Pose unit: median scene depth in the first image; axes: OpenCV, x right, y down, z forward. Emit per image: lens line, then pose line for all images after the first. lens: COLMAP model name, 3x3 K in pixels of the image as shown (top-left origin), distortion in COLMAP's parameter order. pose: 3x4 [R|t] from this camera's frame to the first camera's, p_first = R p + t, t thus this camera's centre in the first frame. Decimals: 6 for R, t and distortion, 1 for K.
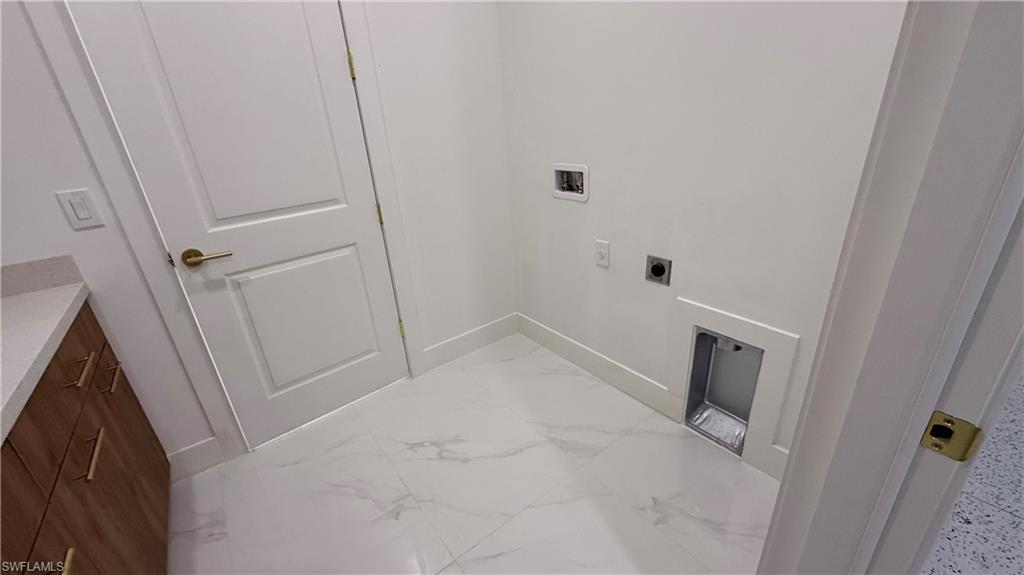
lens RADIAL K [[410.3, 0, 512.0], [0, 410.3, 287.5], [0, 0, 1]] dist [-0.000364, -0.000214]
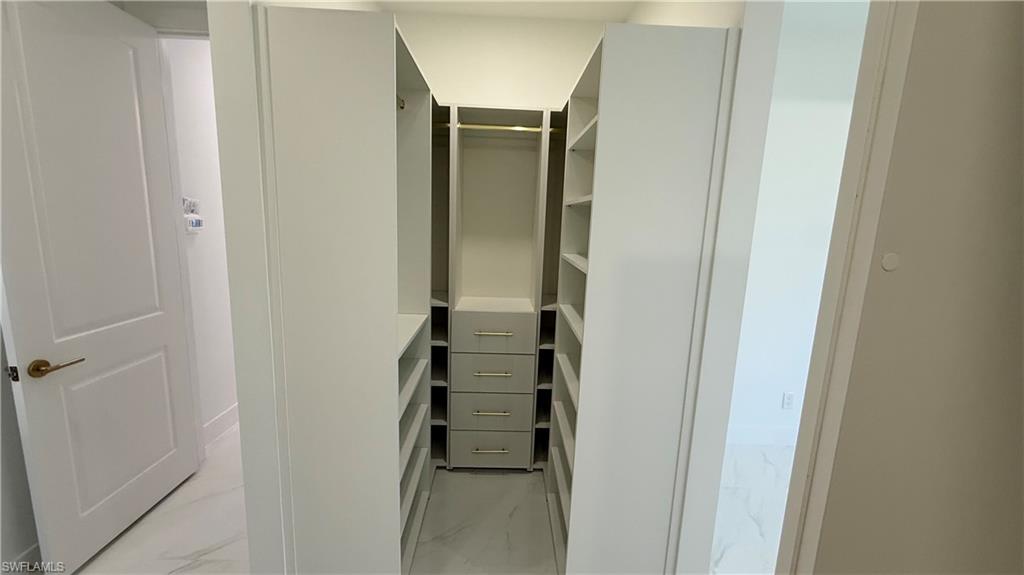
lens RADIAL K [[408.2, 0, 512.0], [0, 408.2, 286.2], [0, 0, 1]] dist [-0.002222, -0.000276]
pose [[0.599326, -0.035055, 0.799737, -0.864148], [0.245703, 0.958873, -0.142100, 0.161499], [-0.761865, 0.281662, 0.583290, -0.537245]]
